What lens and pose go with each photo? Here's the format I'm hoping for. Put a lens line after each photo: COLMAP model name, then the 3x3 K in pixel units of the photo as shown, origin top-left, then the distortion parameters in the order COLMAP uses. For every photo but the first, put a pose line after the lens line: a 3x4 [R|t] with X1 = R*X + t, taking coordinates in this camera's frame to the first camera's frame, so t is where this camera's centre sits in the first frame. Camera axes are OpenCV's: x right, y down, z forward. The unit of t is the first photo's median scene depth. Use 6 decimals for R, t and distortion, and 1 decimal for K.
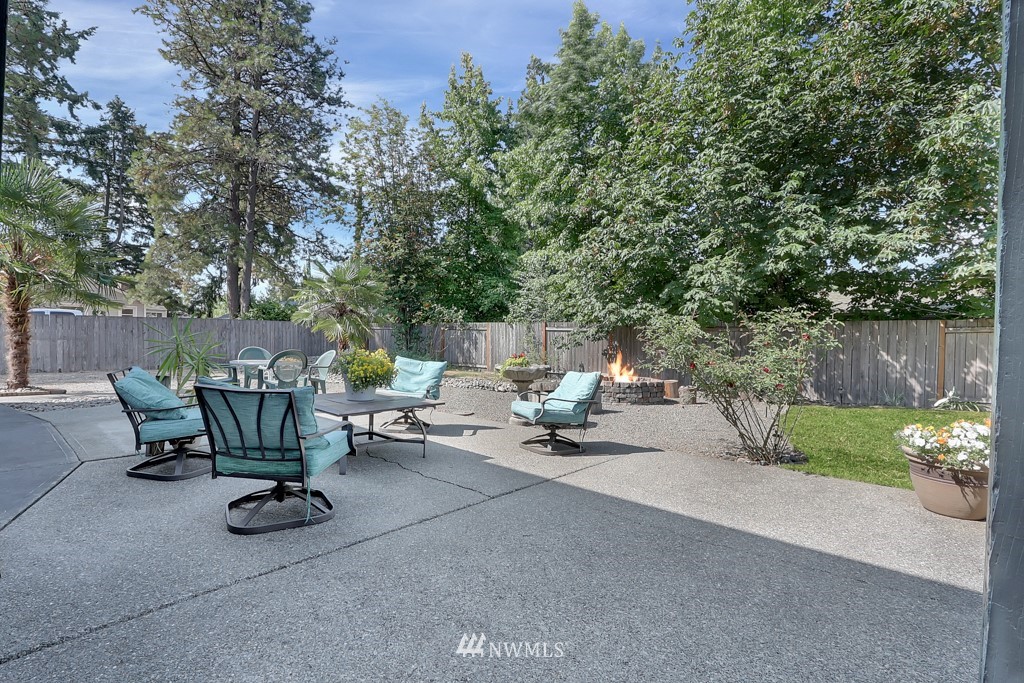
lens RADIAL K [[472.6, 0, 507.5], [0, 472.6, 341.4], [0, 0, 1]] dist [-0.019995, 0.005104]
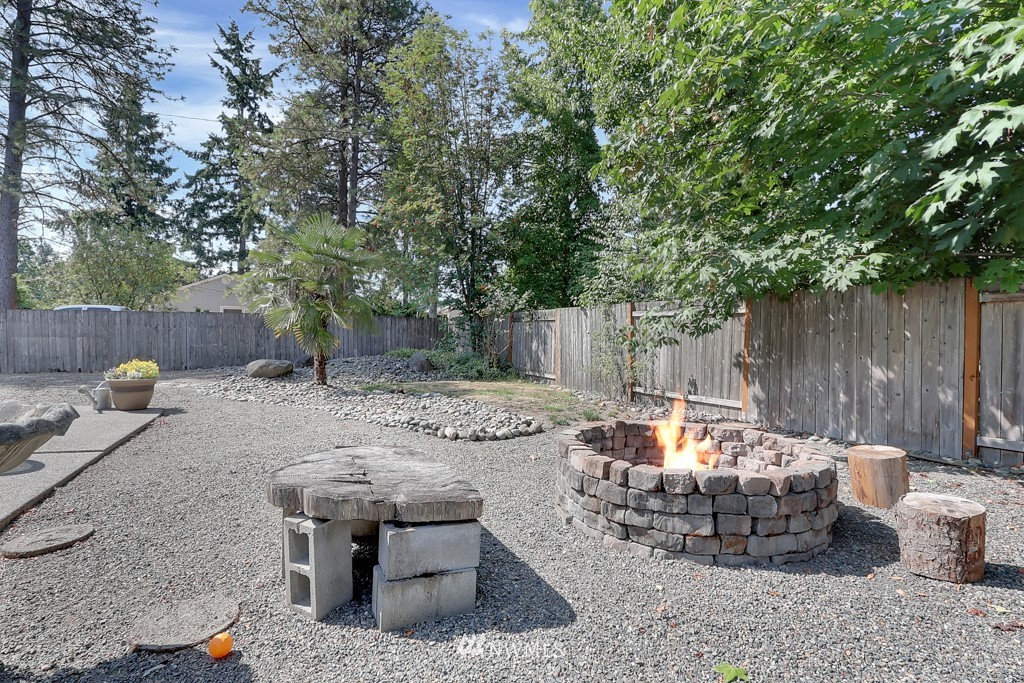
lens RADIAL K [[472.6, 0, 507.5], [0, 472.6, 341.4], [0, 0, 1]] dist [-0.019995, 0.005104]
pose [[0.915297, -0.001391, -0.402776, 0.183411], [0.000571, 0.999998, -0.002156, 0.007271], [0.402778, 0.001743, 0.915296, 0.458300]]
